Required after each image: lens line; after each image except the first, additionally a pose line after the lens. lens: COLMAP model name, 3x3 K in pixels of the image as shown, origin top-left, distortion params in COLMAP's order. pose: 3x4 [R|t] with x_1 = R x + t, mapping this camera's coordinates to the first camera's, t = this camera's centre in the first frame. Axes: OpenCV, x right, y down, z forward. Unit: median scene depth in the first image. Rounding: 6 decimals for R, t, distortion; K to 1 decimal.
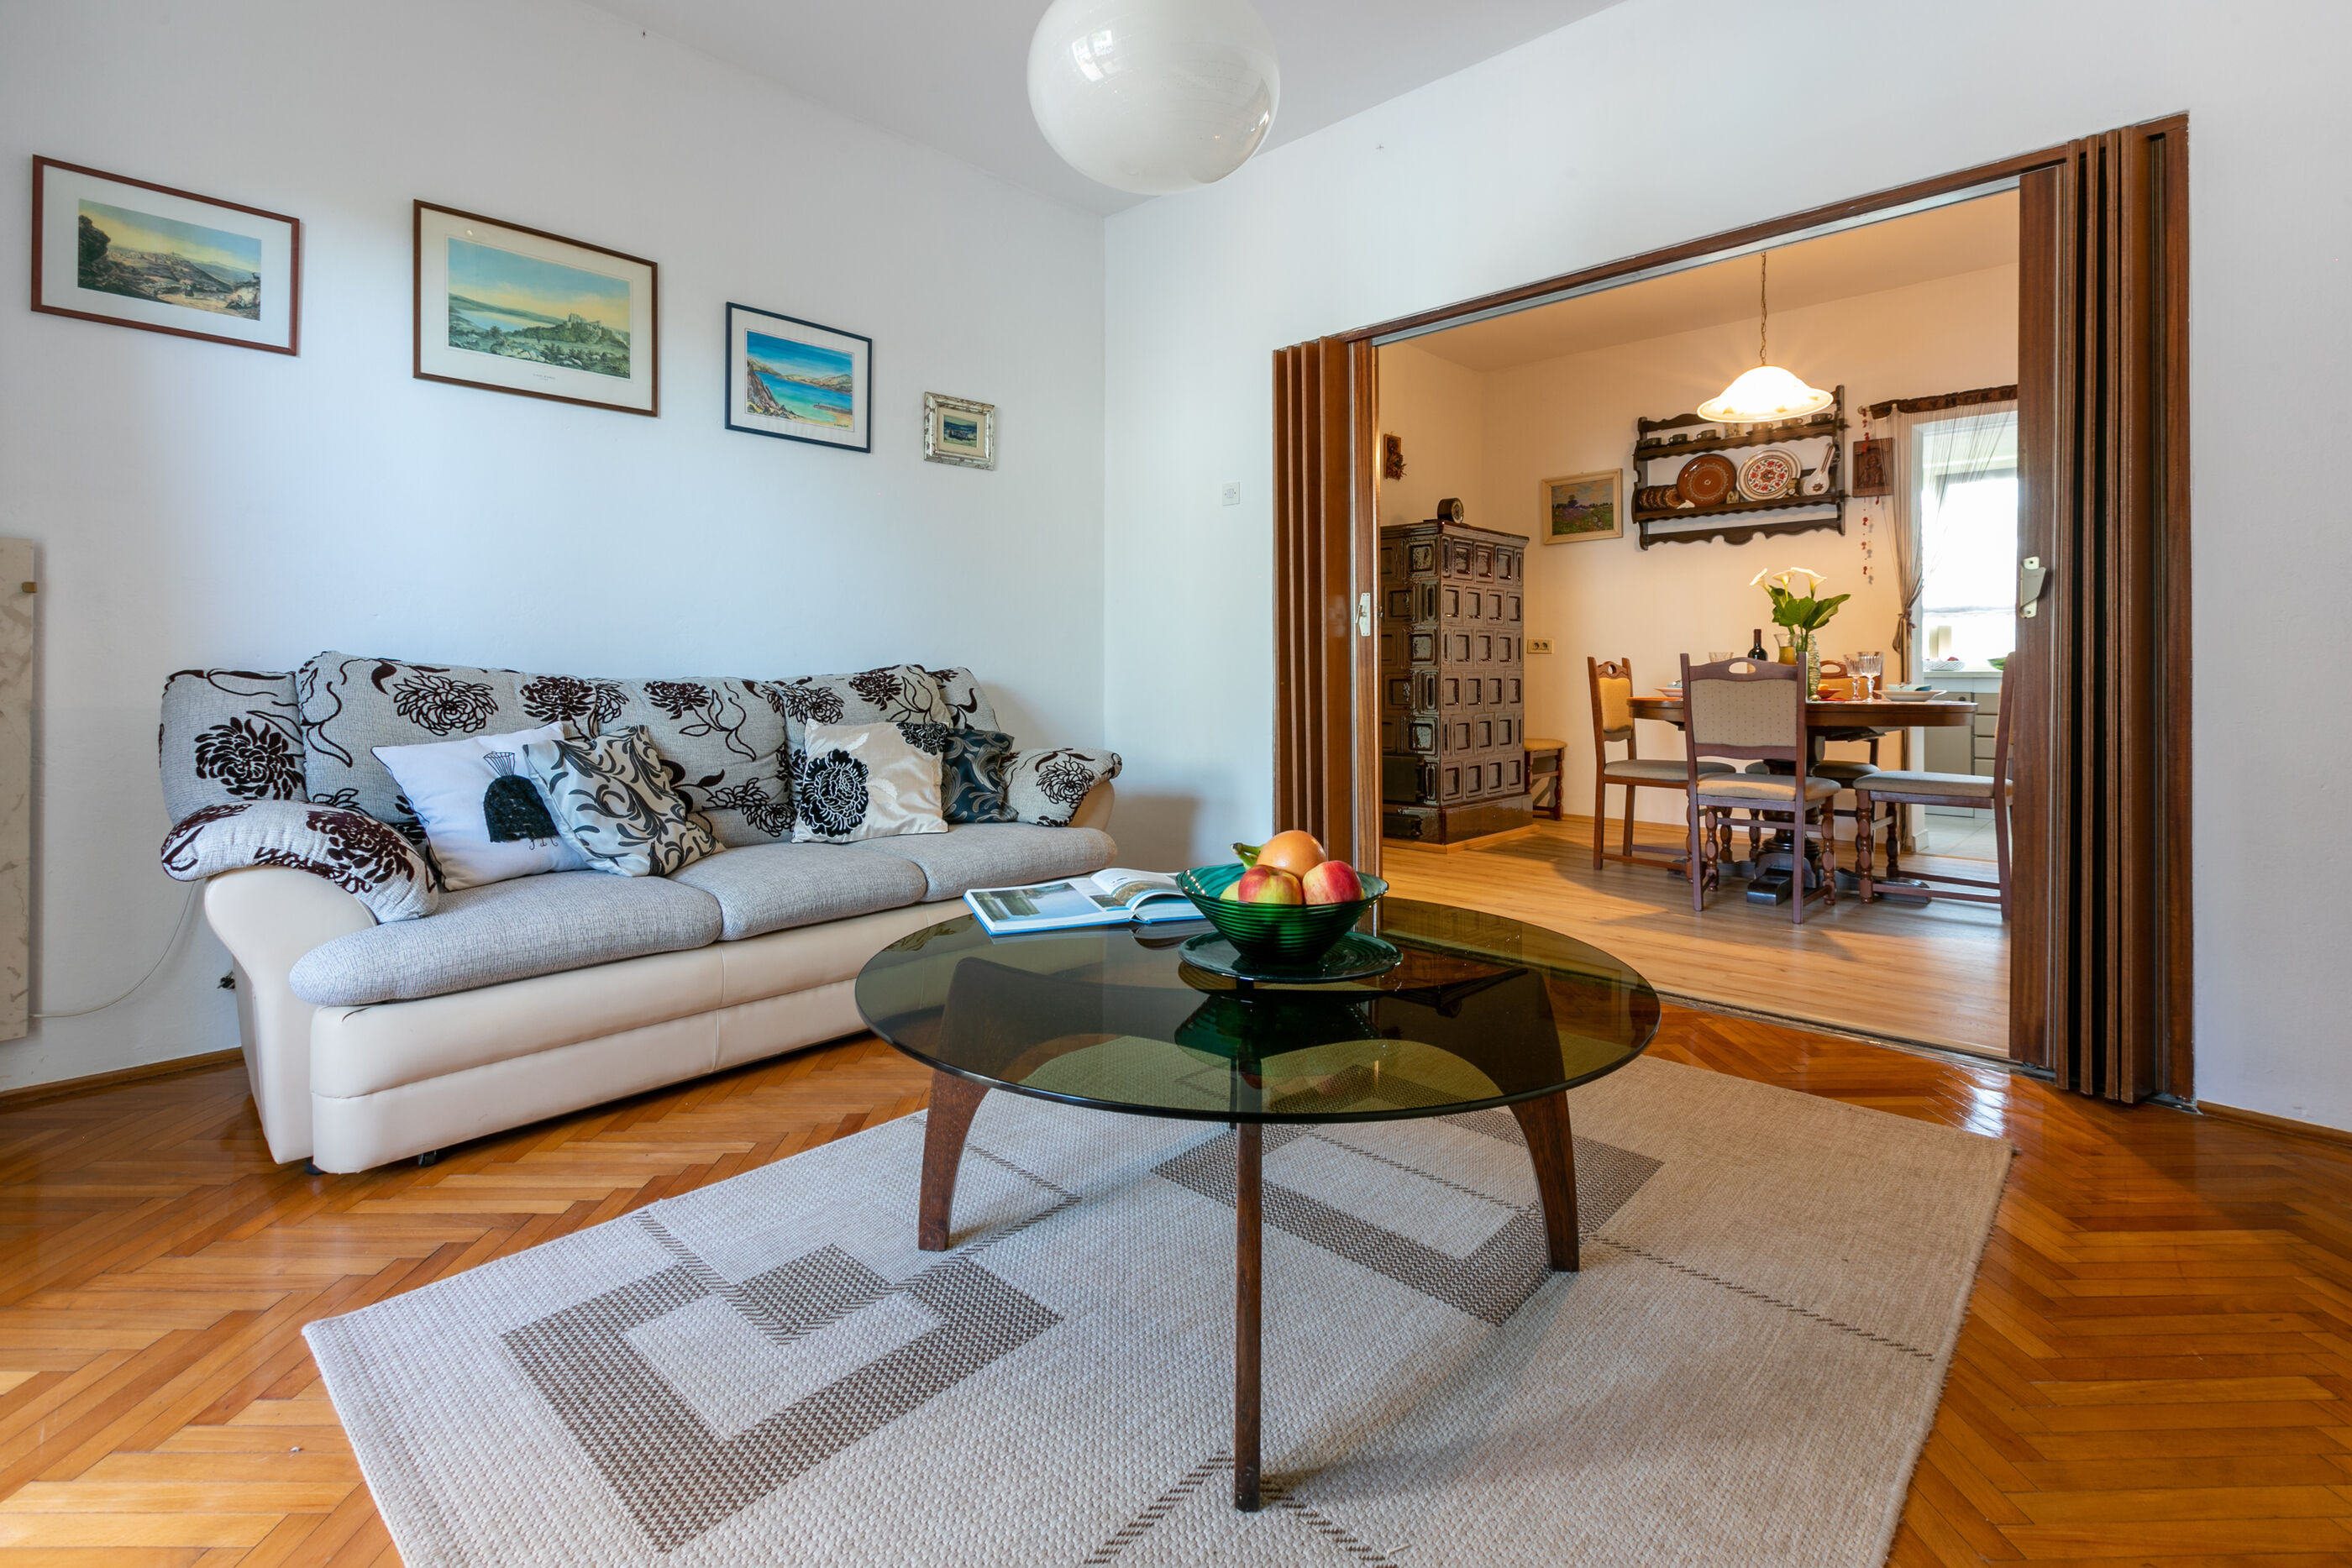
lens RADIAL K [[1070.5, 0, 1154.6], [0, 1070.5, 660.5], [0, 0, 1]] dist [0.005165, -0.002940]
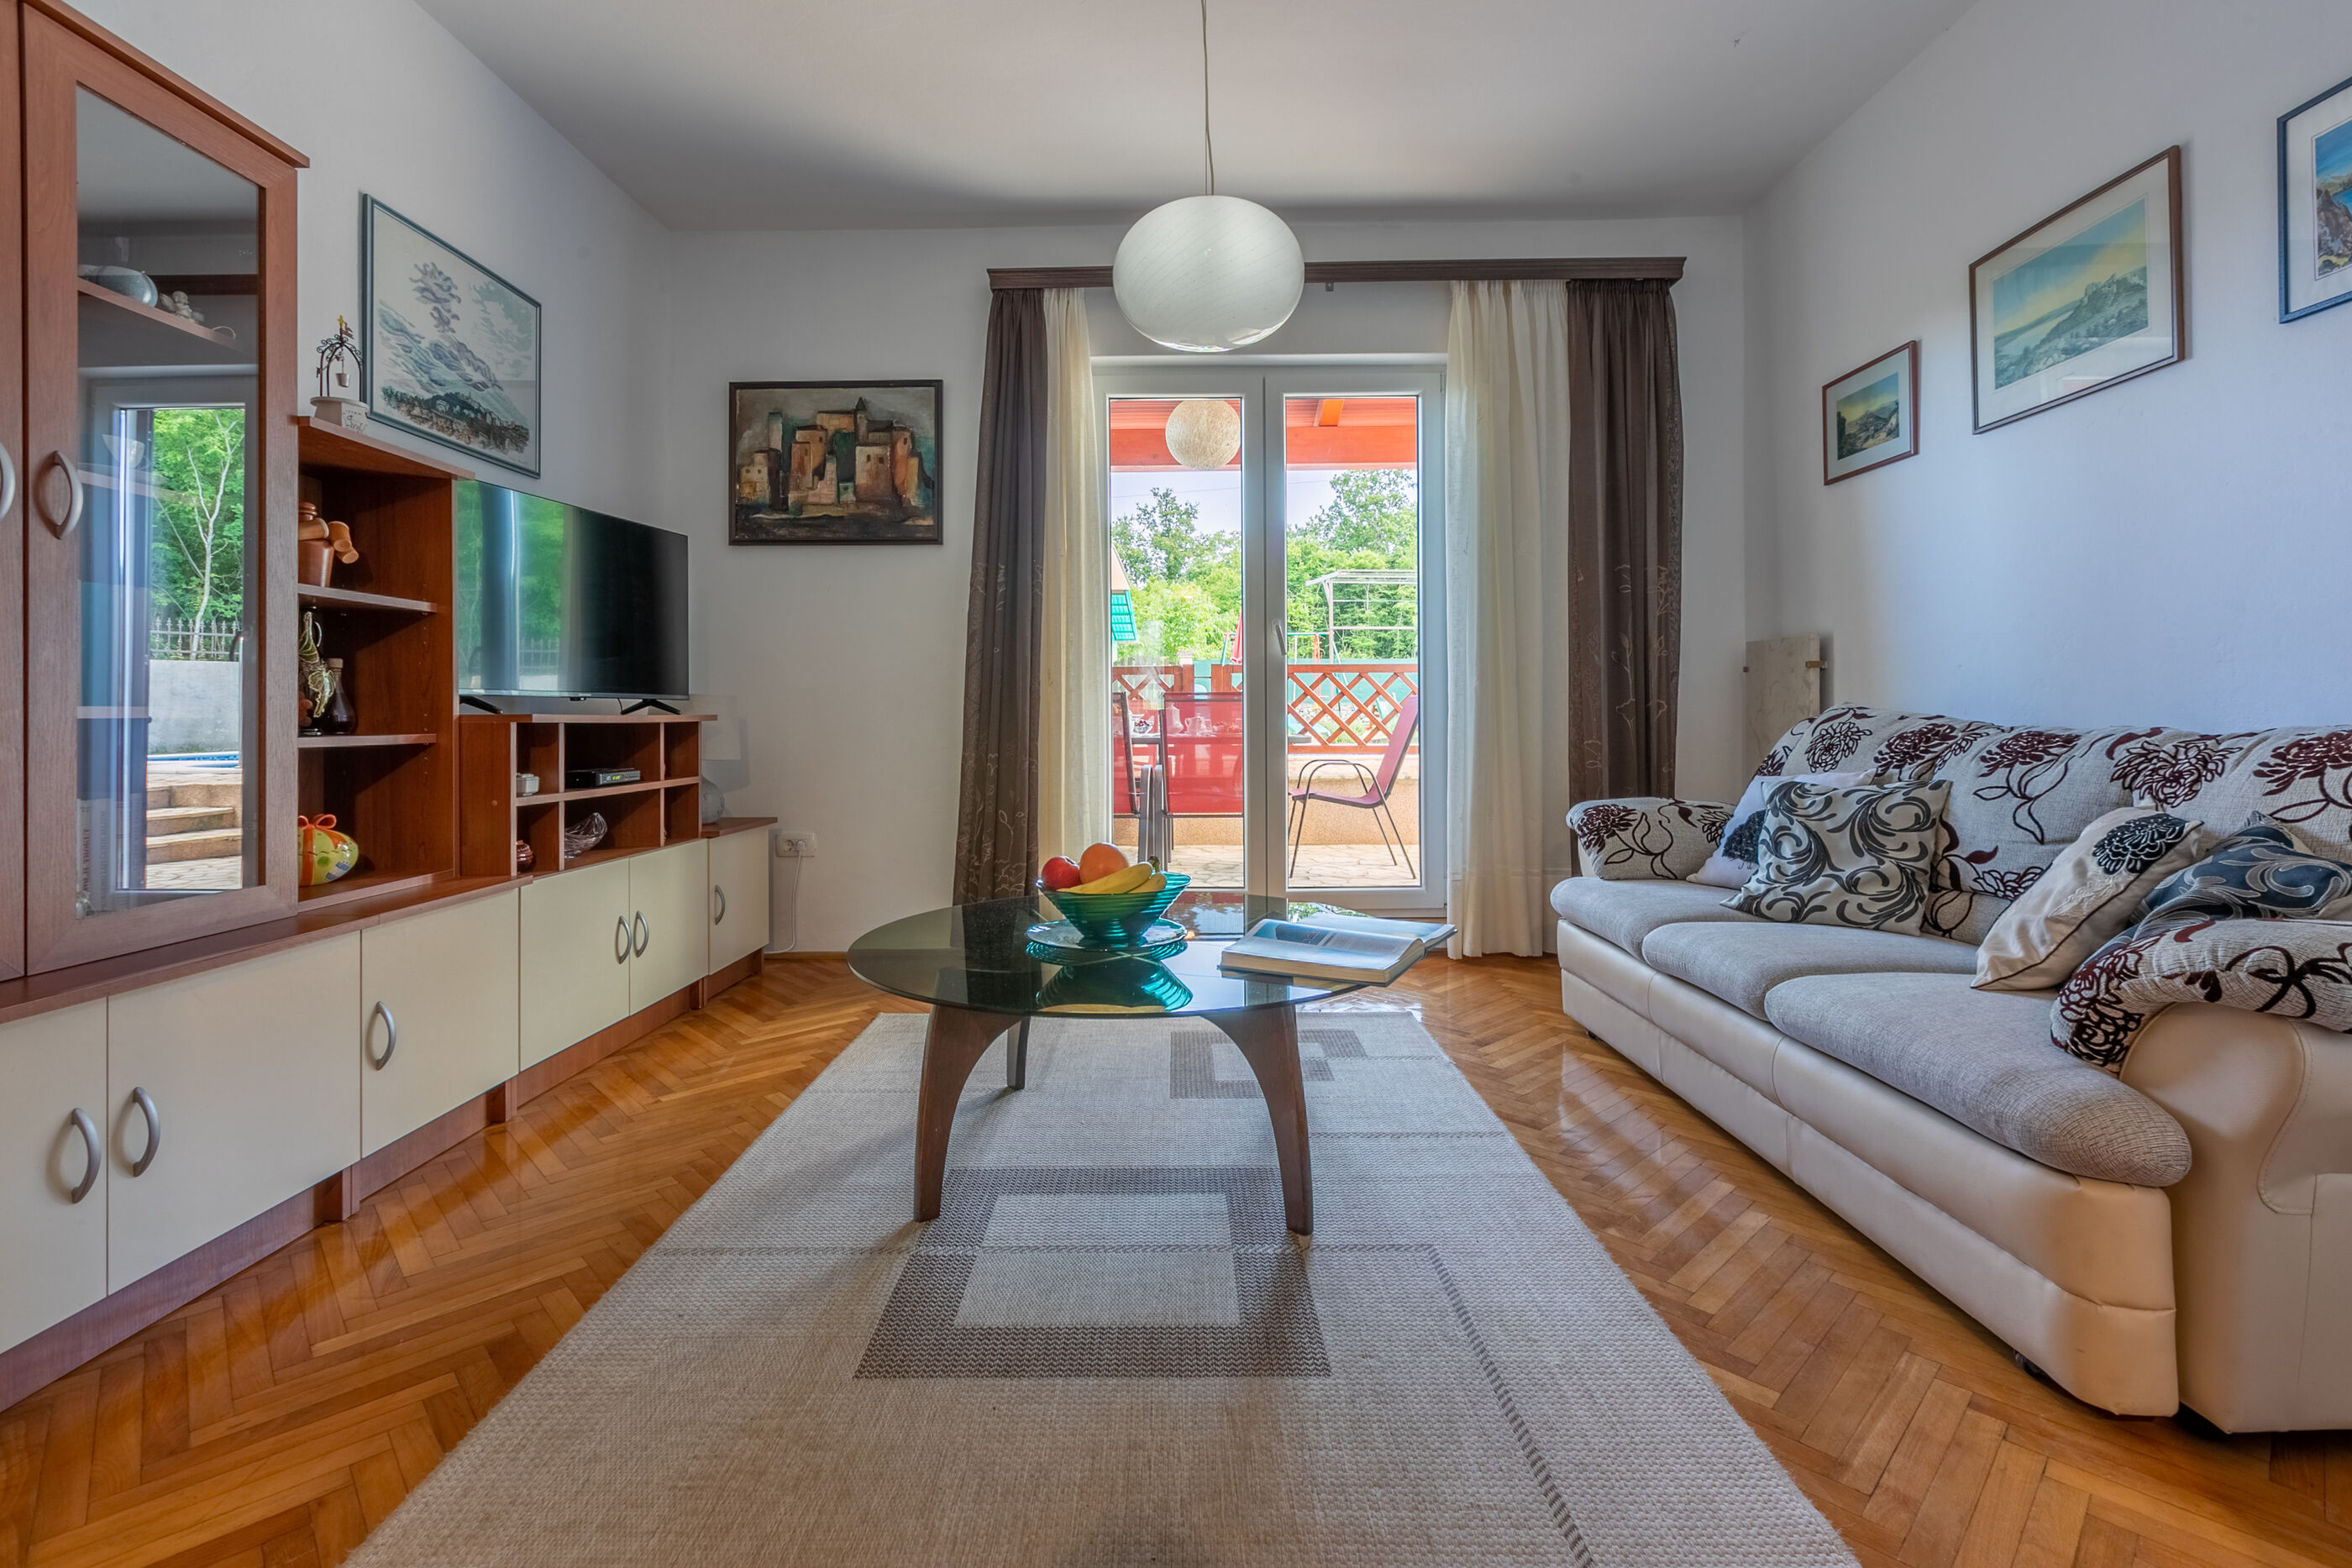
lens RADIAL K [[1070.5, 0, 1173.2], [0, 1070.5, 710.2], [0, 0, 1]] dist [0.005165, -0.002940]
pose [[-0.724590, 0.001176, -0.689179, 0.374040], [0.015404, 0.999776, -0.014490, 0.003779], [0.689008, -0.021116, -0.724446, 0.769876]]
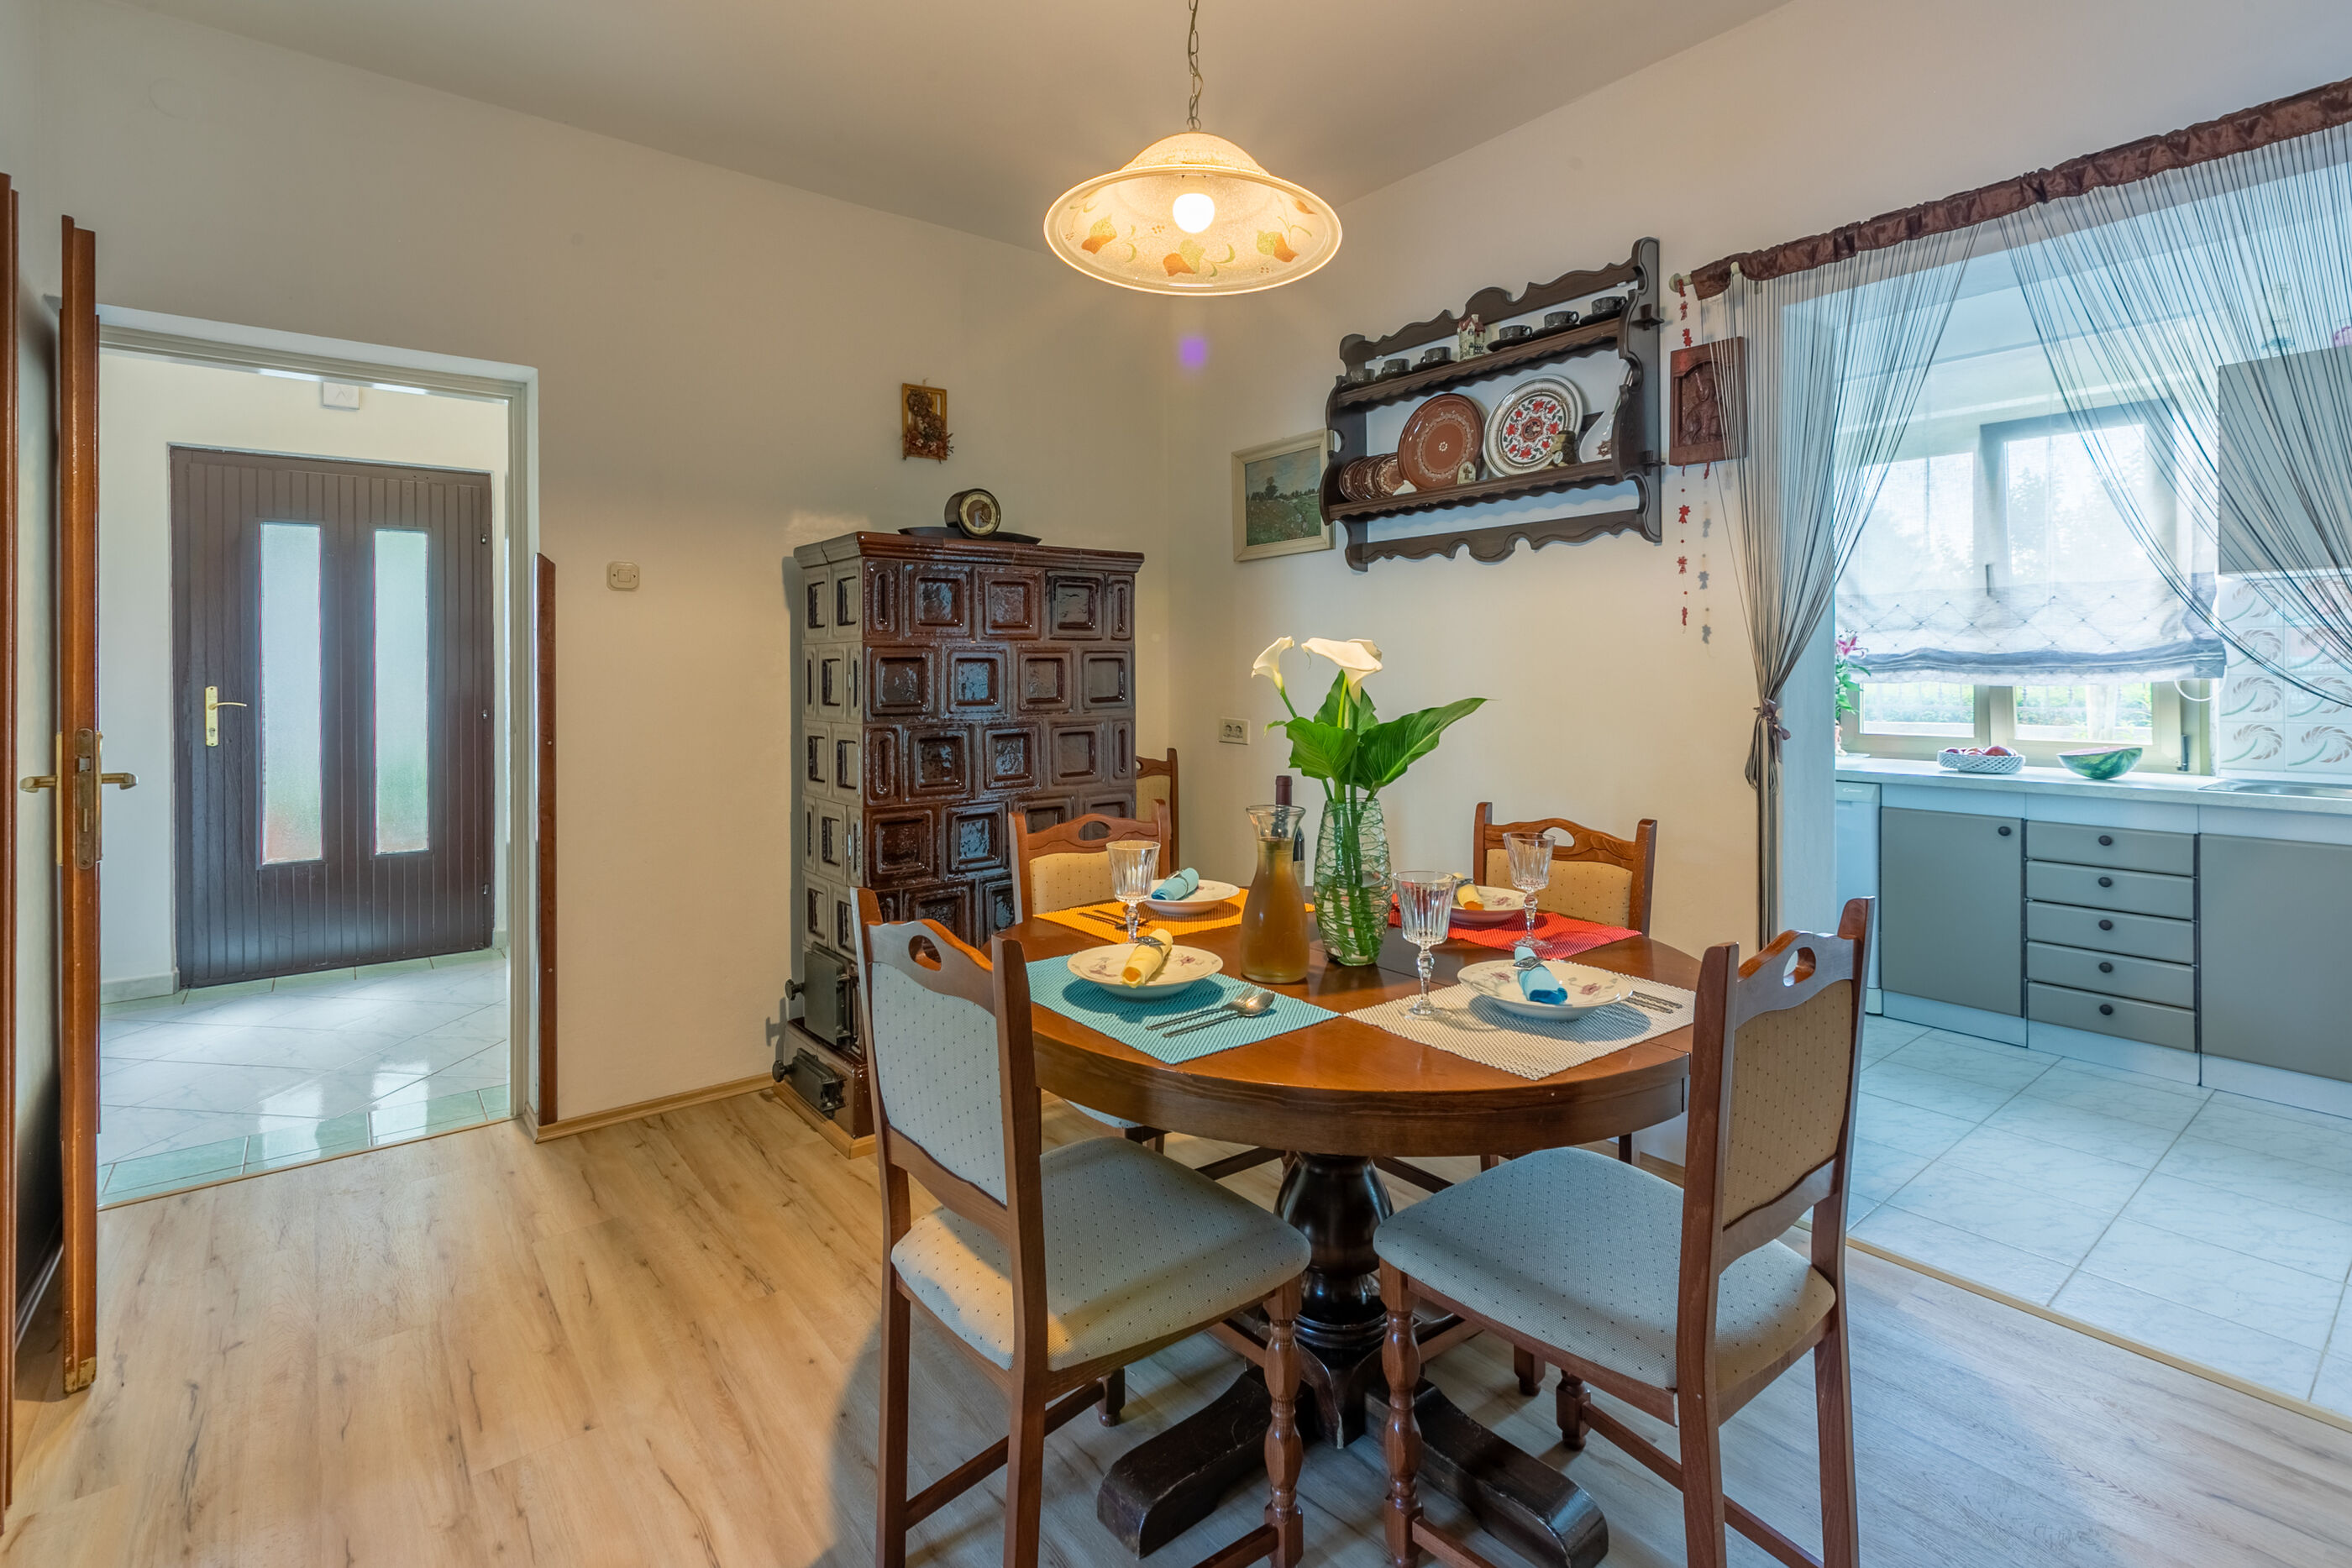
lens RADIAL K [[1070.5, 0, 1159.2], [0, 1070.5, 669.2], [0, 0, 1]] dist [0.005165, -0.002940]
pose [[0.990466, -0.001119, -0.137756, 0.593441], [0.002279, 0.999963, 0.008259, -0.077820], [0.137742, -0.008494, 0.990432, 0.588114]]
